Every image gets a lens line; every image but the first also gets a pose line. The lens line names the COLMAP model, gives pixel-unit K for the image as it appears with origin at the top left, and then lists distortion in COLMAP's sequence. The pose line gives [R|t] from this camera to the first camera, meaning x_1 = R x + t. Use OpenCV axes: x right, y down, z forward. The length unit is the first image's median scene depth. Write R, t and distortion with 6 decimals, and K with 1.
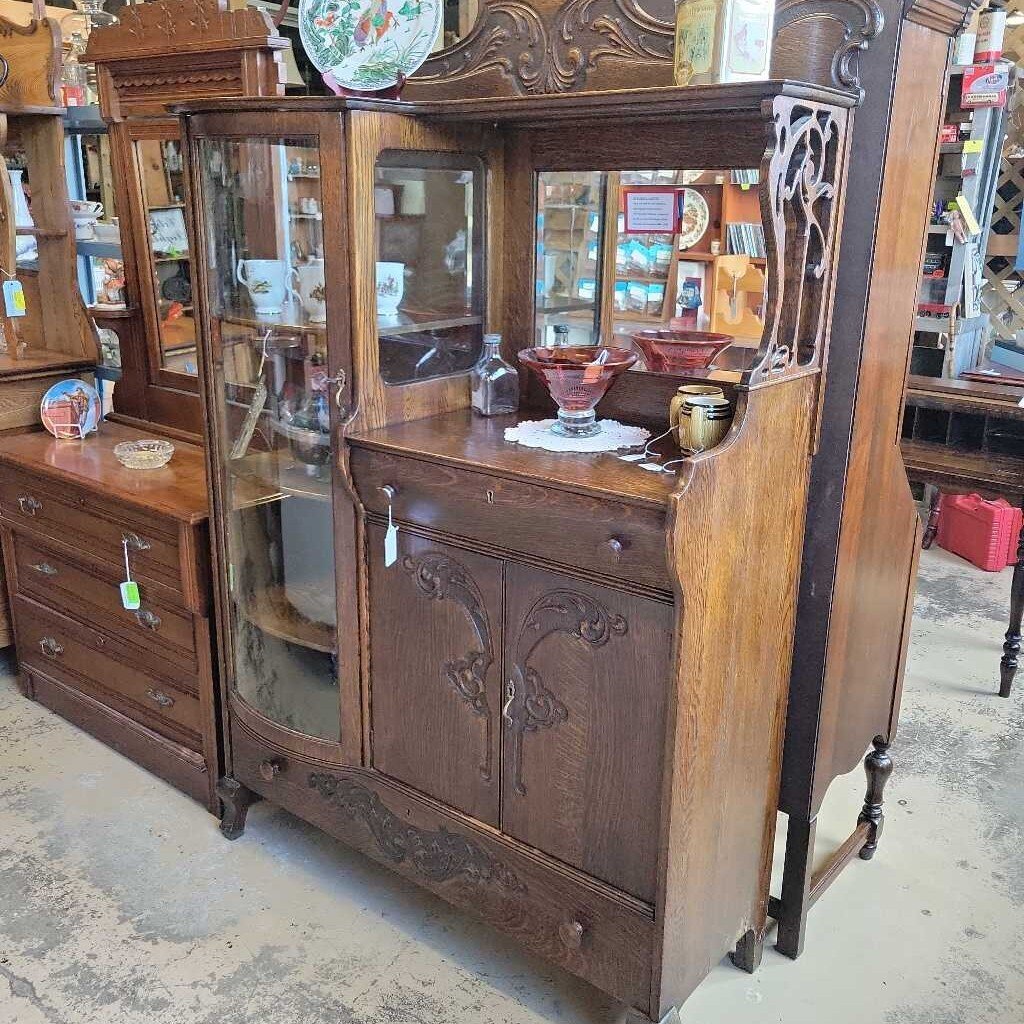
lens RADIAL K [[1029.6, 0, 508.7], [0, 1029.6, 495.1], [0, 0, 1]] dist [0.046777, -0.023459]
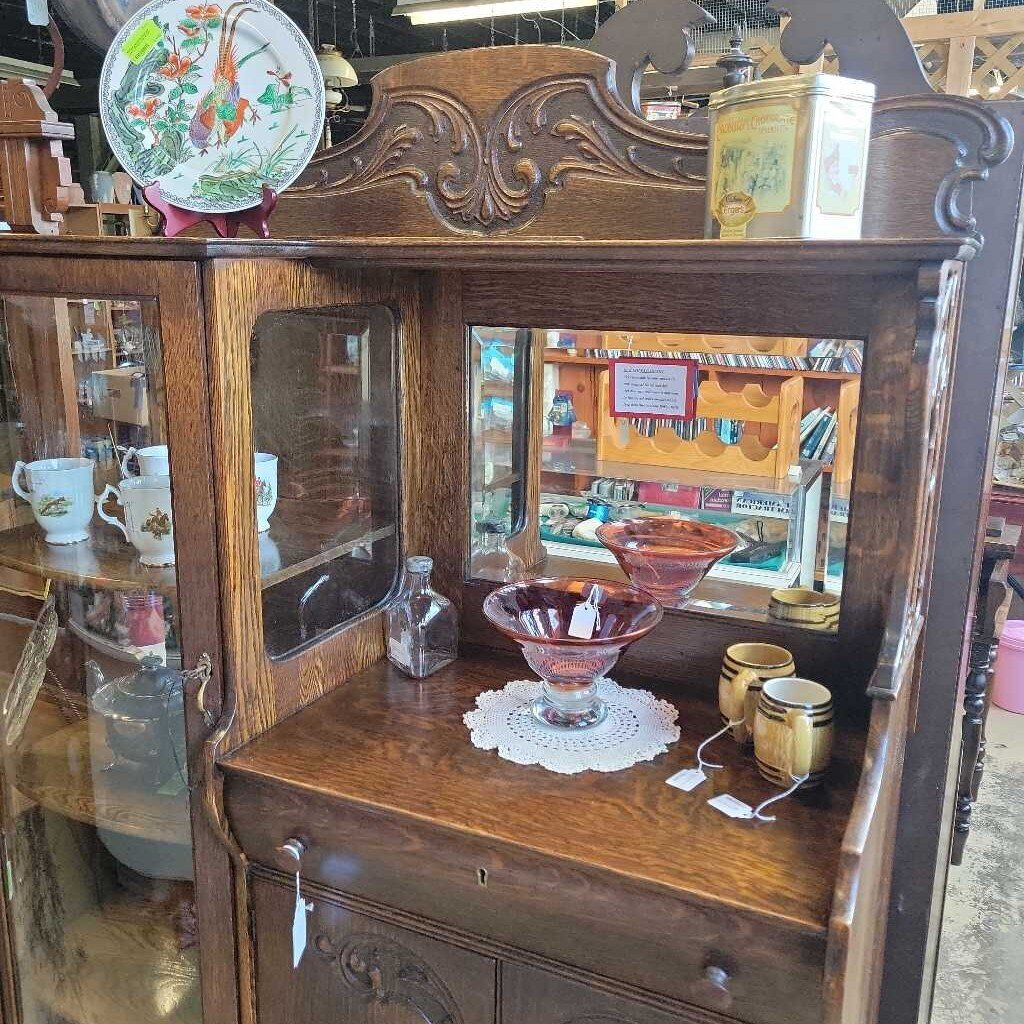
lens RADIAL K [[1029.6, 0, 508.7], [0, 1029.6, 495.1], [0, 0, 1]] dist [0.046777, -0.023459]
pose [[0.976657, -0.053444, 0.208050, -0.101780], [0.064145, 0.996924, -0.045027, -0.168971], [-0.205004, 0.057321, 0.977081, 0.324155]]
